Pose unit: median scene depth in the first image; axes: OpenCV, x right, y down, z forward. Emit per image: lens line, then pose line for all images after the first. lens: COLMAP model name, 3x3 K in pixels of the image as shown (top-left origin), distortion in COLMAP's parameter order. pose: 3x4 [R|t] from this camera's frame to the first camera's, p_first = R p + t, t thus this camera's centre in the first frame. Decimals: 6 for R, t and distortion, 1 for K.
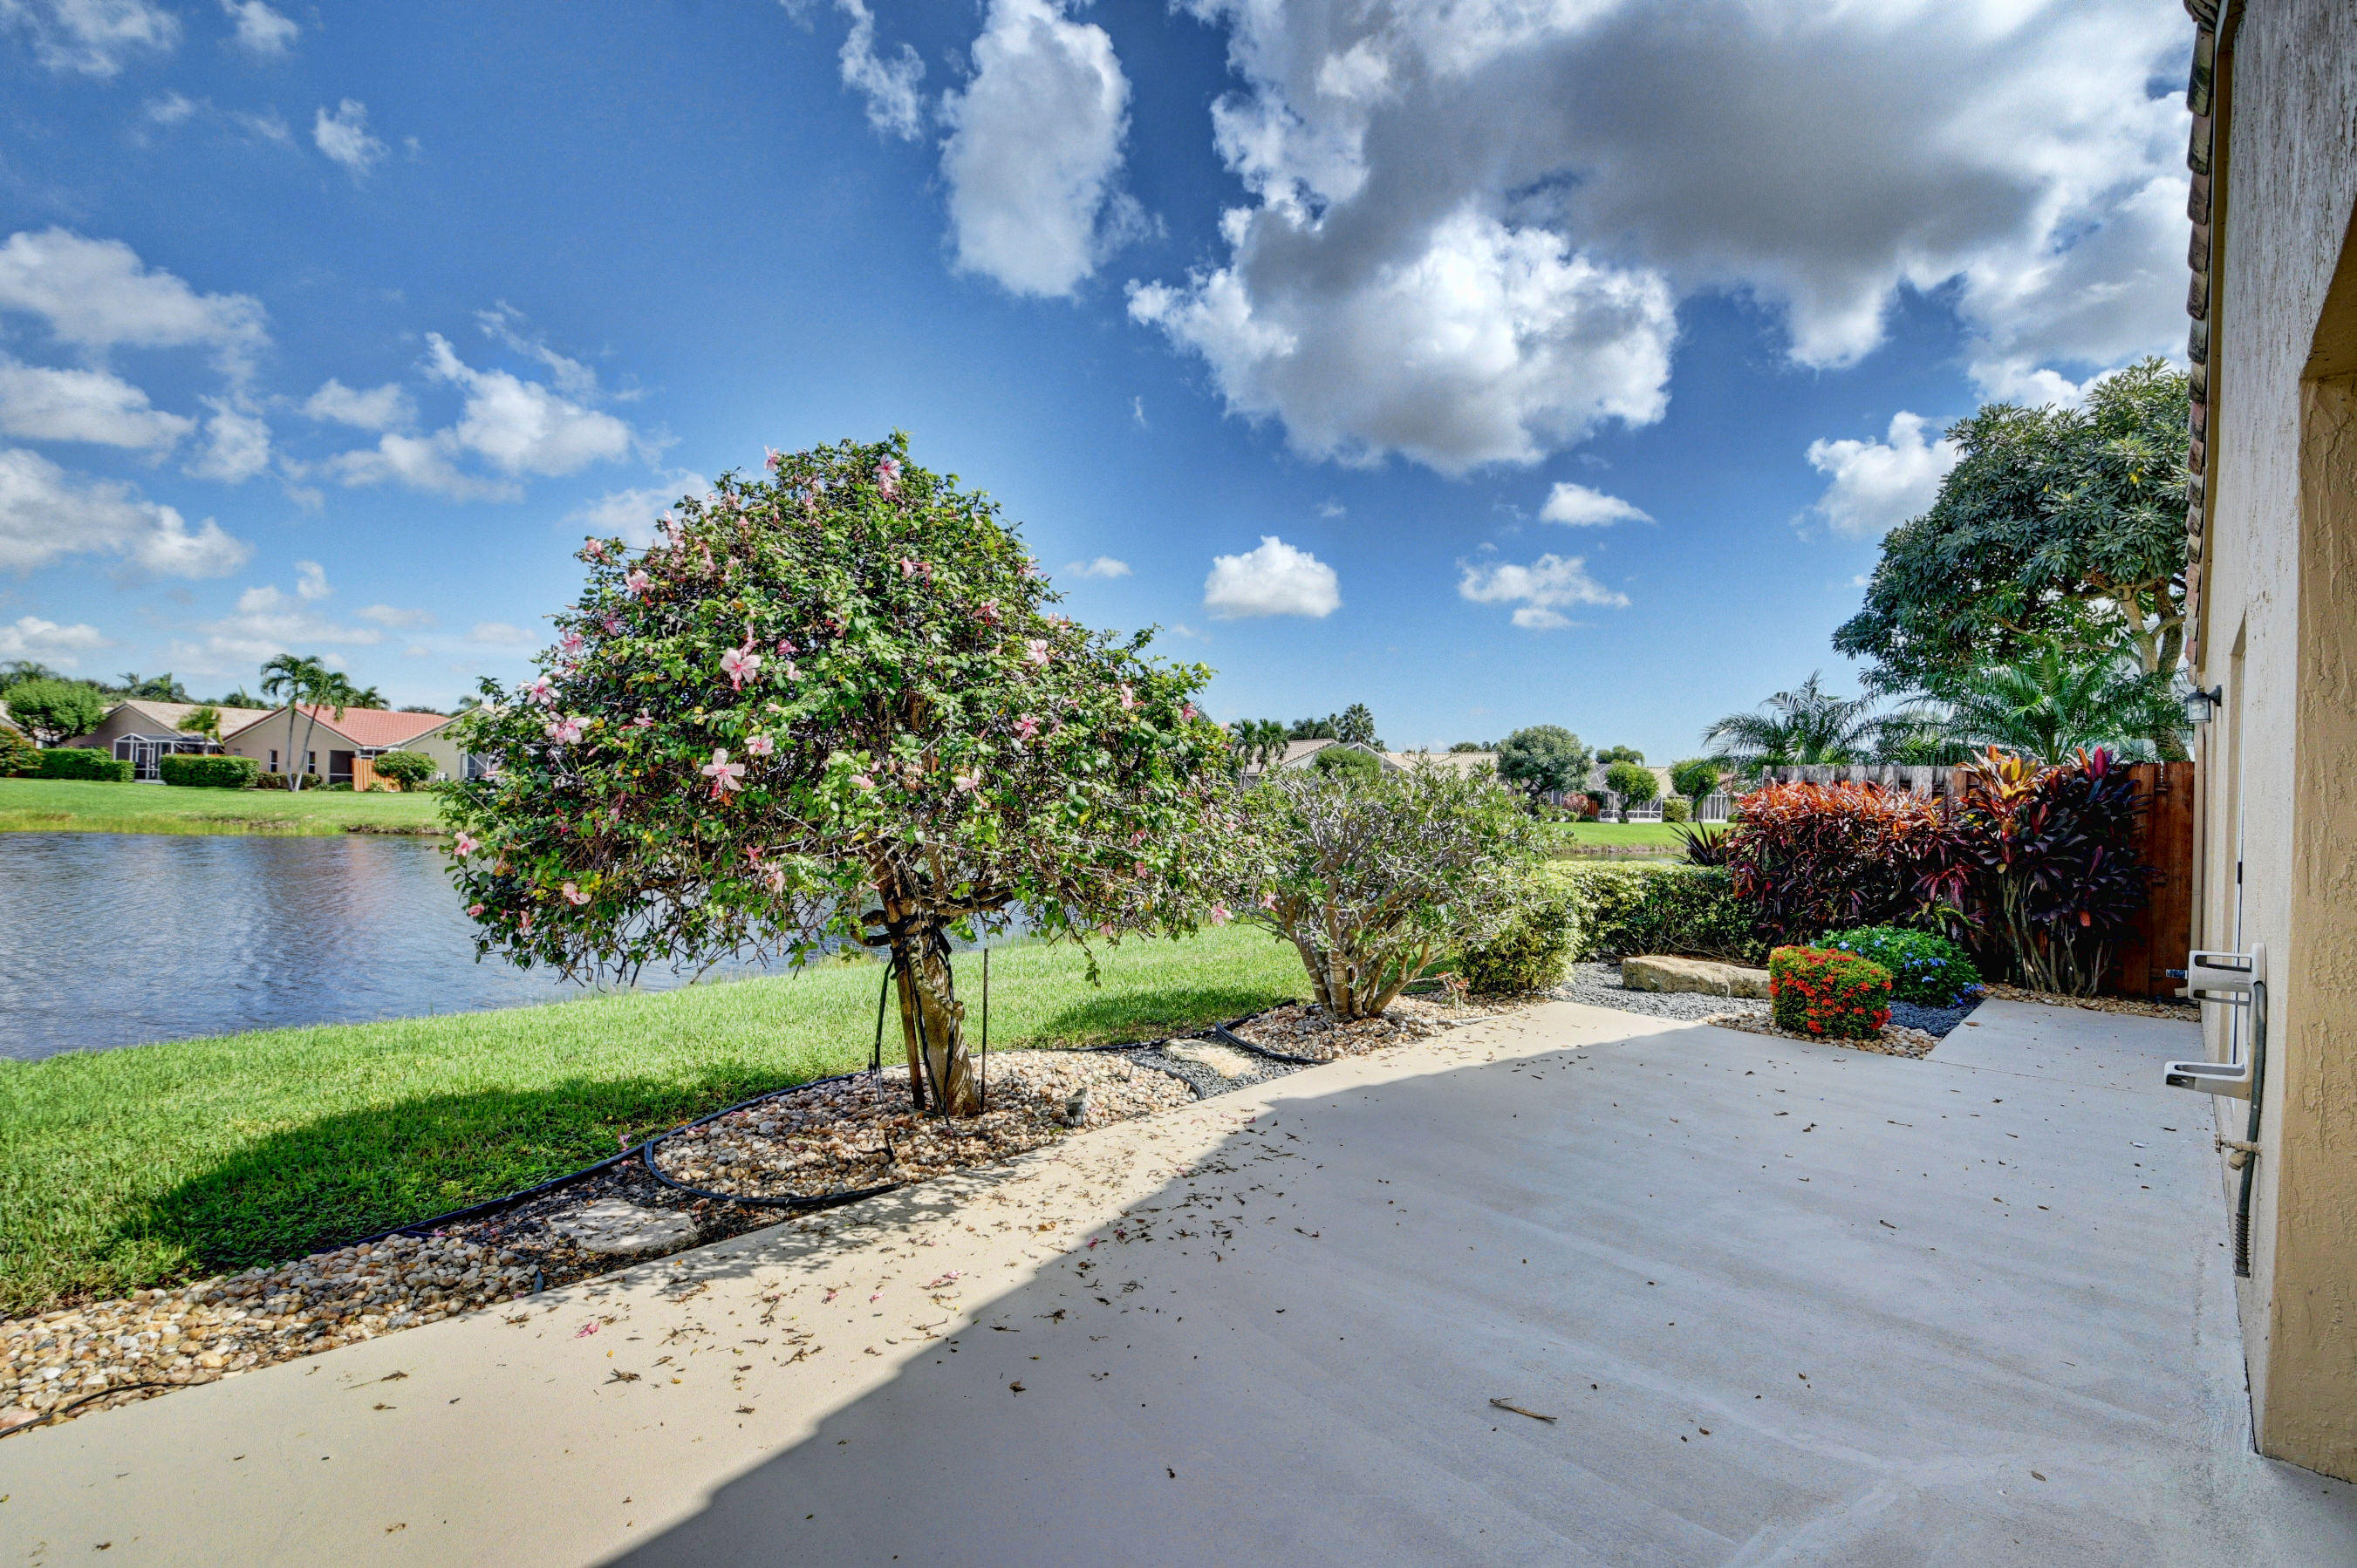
lens RADIAL K [[1038.1, 0, 1181.6], [0, 1038.1, 778.9], [0, 0, 1]] dist [0.014216, -0.028894]
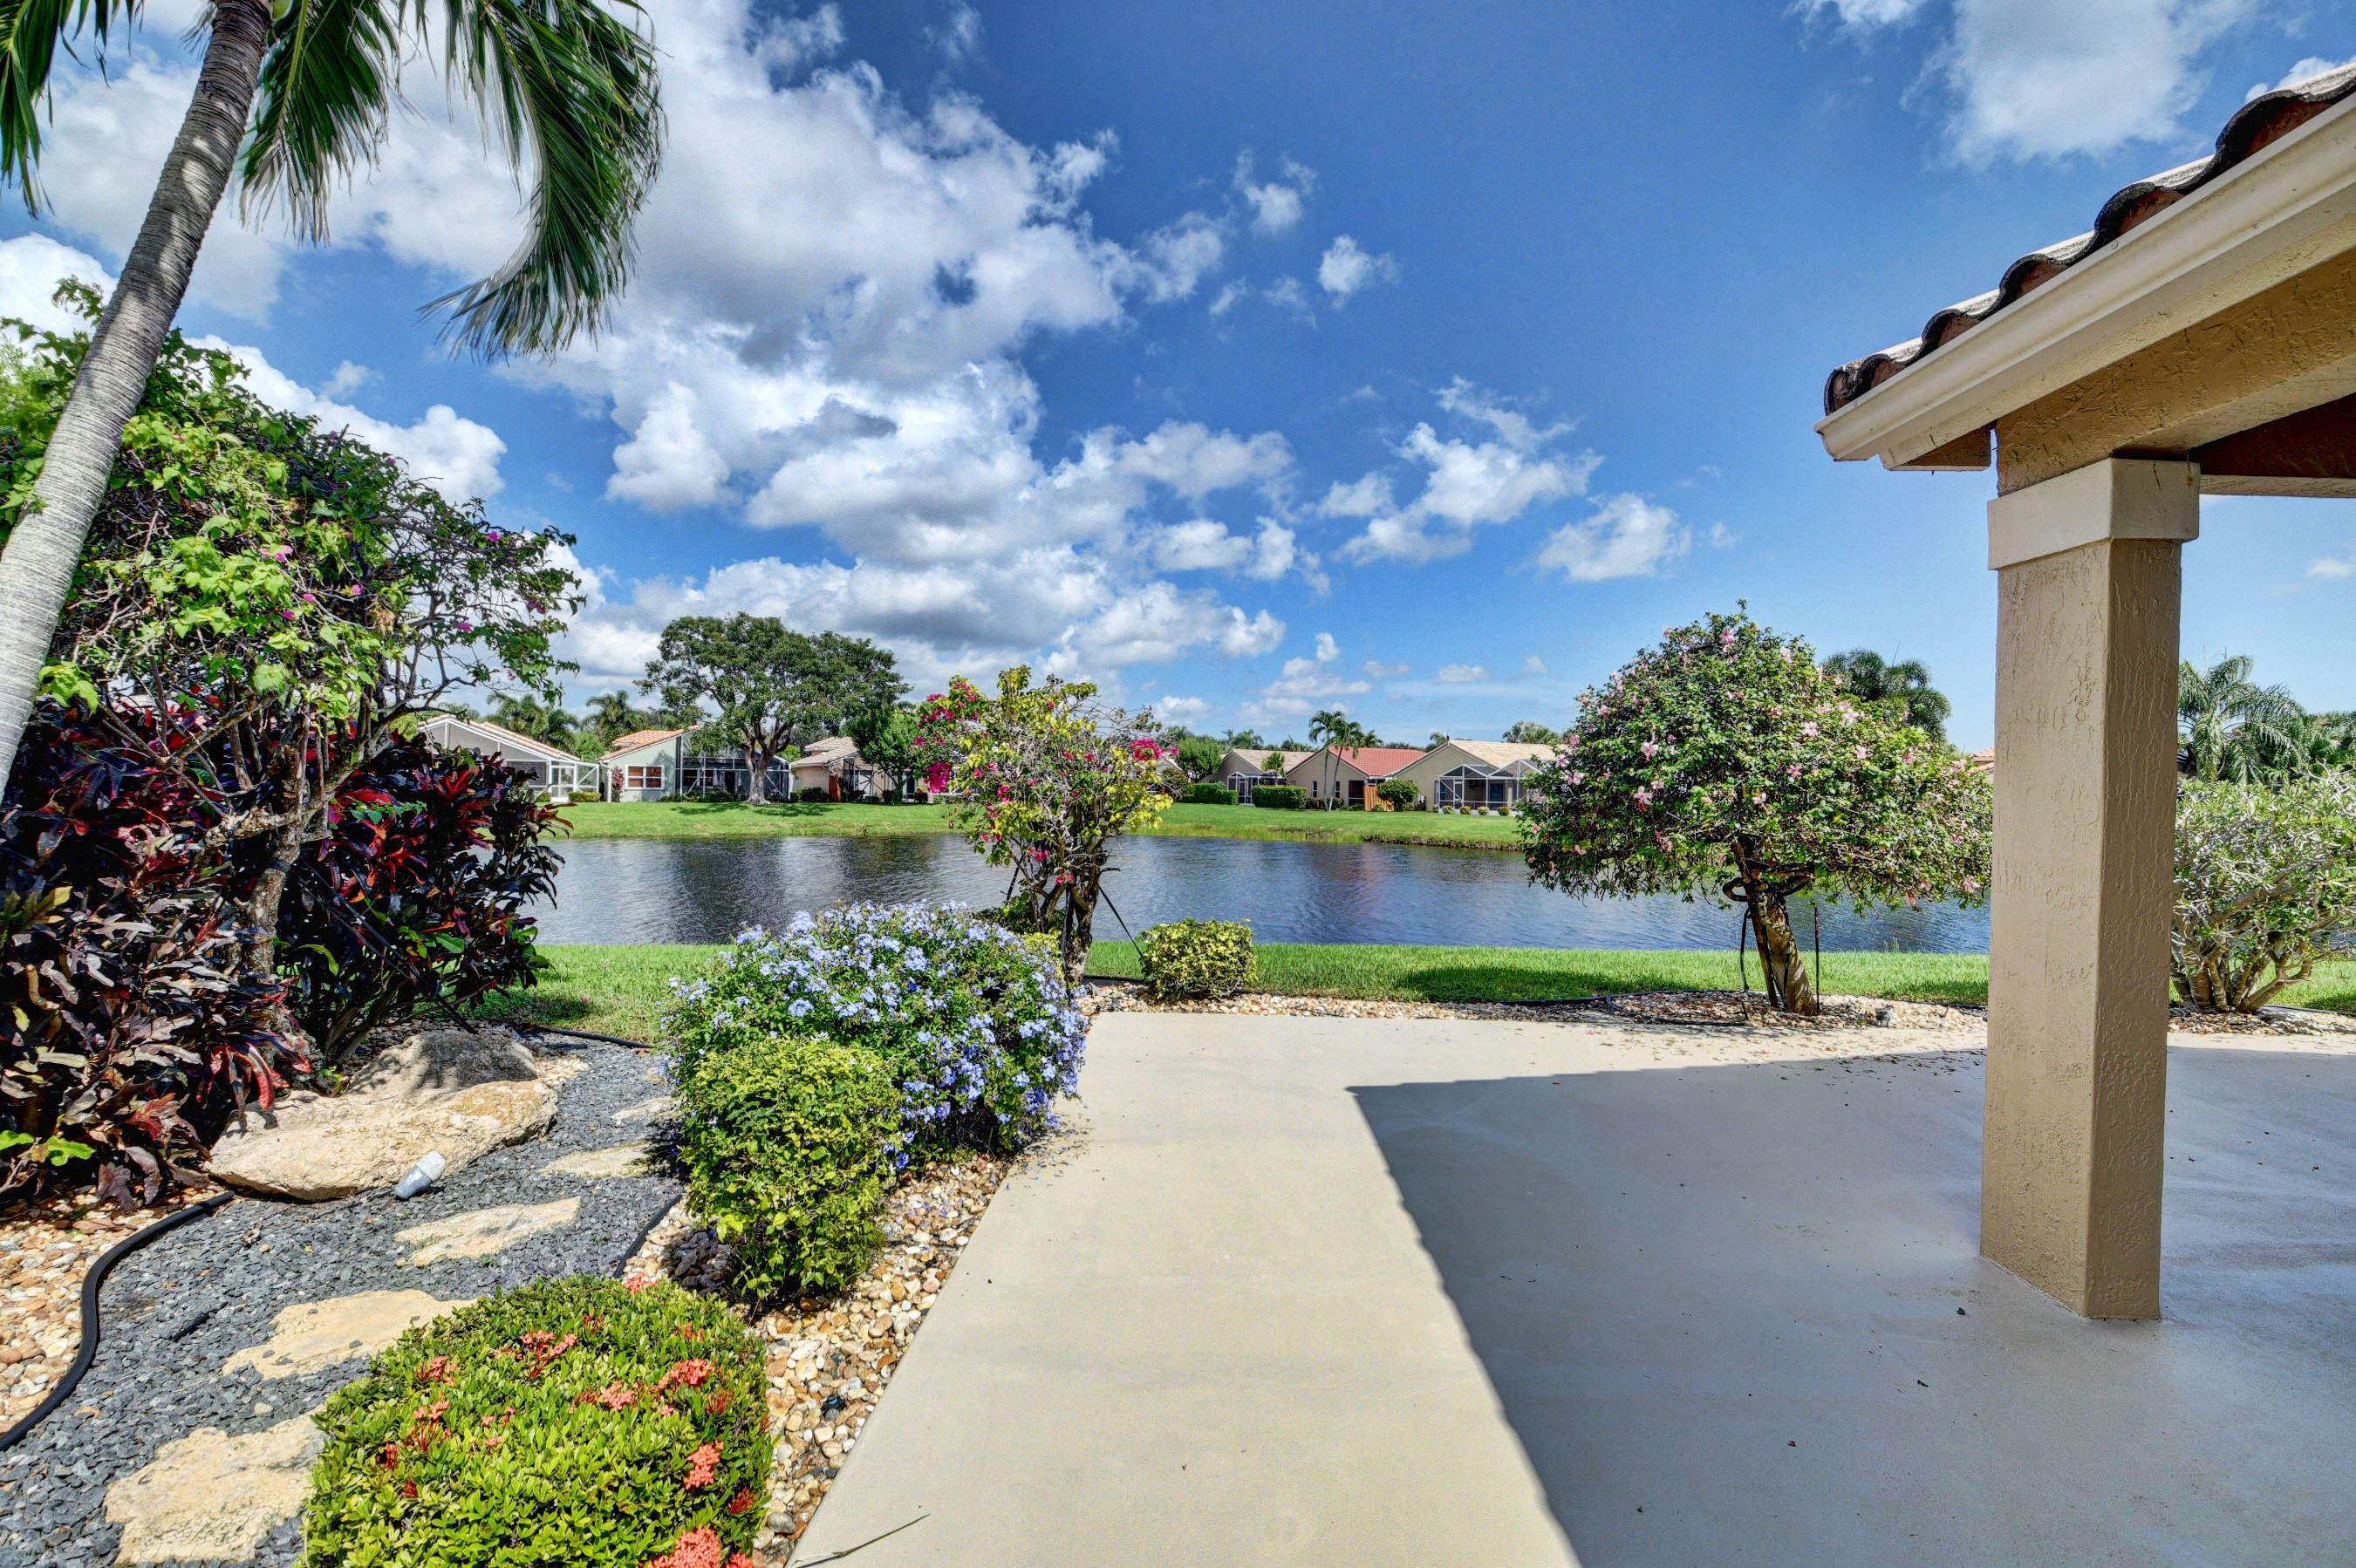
lens RADIAL K [[1037.7, 0, 1181.1], [0, 1037.7, 778.9], [0, 0, 1]] dist [0.014216, -0.028894]
pose [[0.671214, -0.025702, -0.740818, 0.032433], [0.012248, 0.999647, -0.023585, -0.000196], [0.741162, 0.006757, 0.671292, -0.072992]]
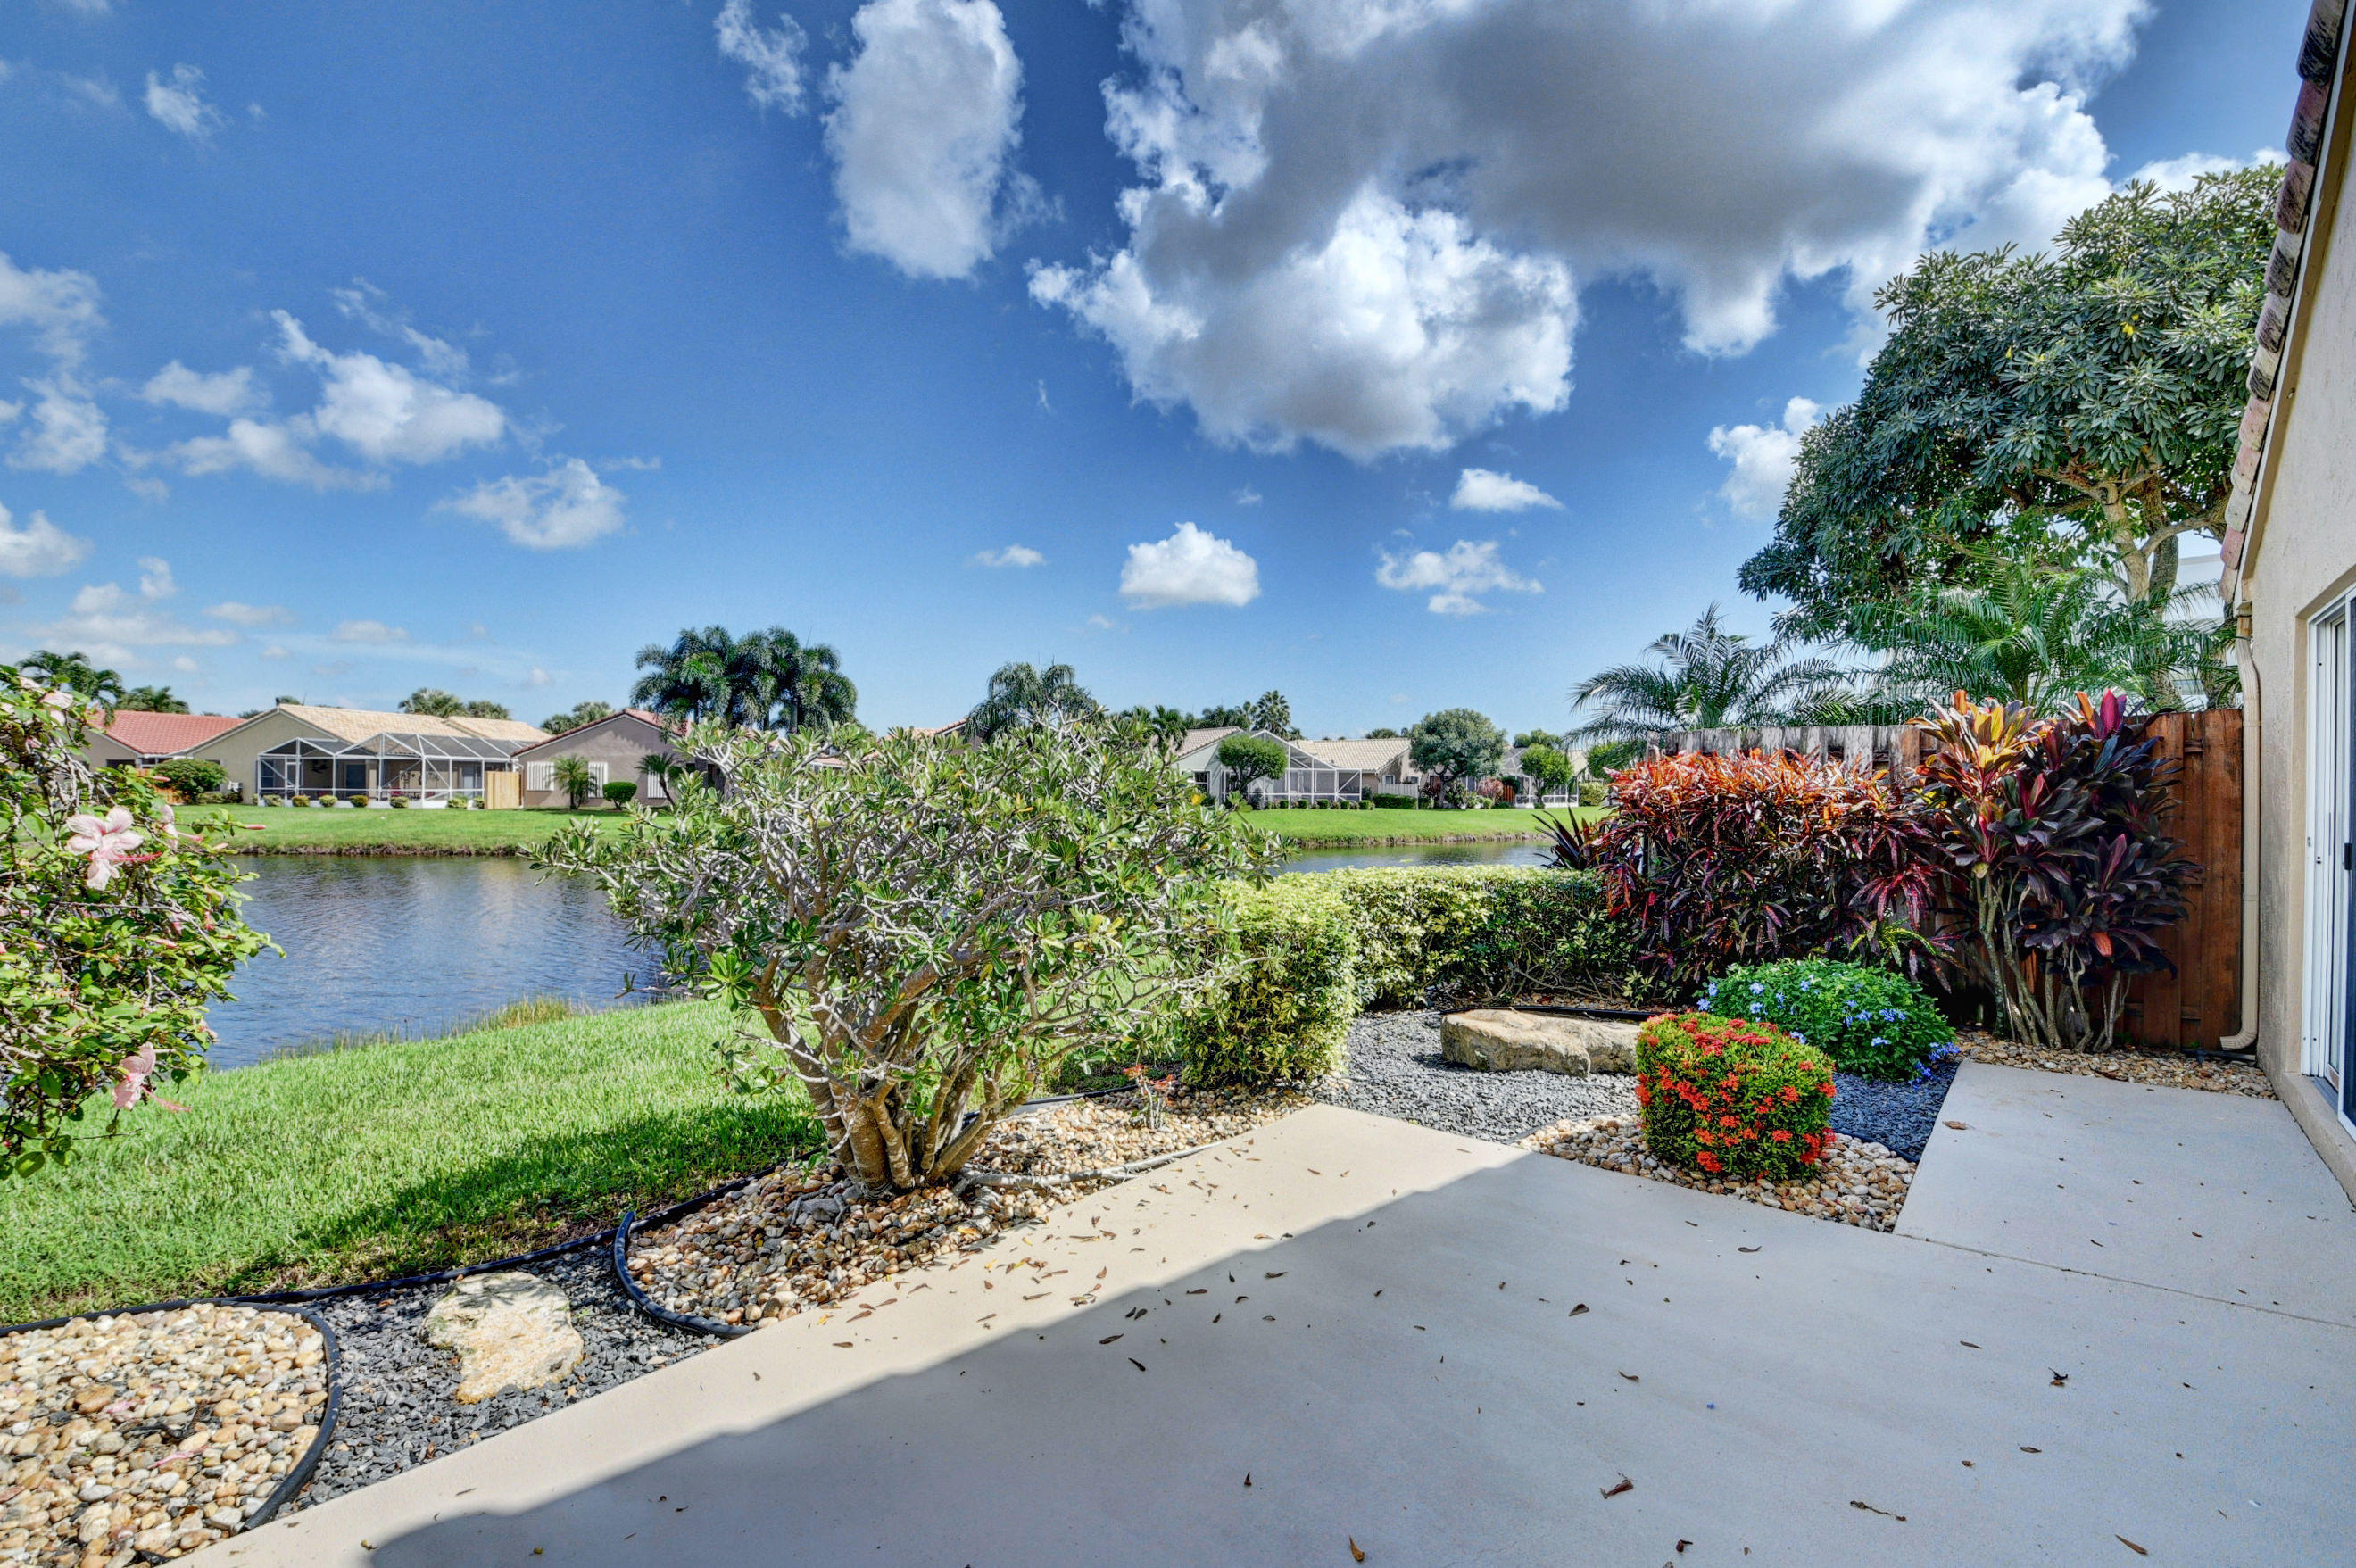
lens RADIAL K [[1053.3, 0, 1159.7], [0, 1053.3, 755.1], [0, 0, 1]] dist [-0.012348, -0.000113]
pose [[0.998383, -0.019926, 0.053244, 0.038723], [0.020754, 0.999671, -0.015042, 0.001759], [-0.052927, 0.016122, 0.998468, 0.060518]]
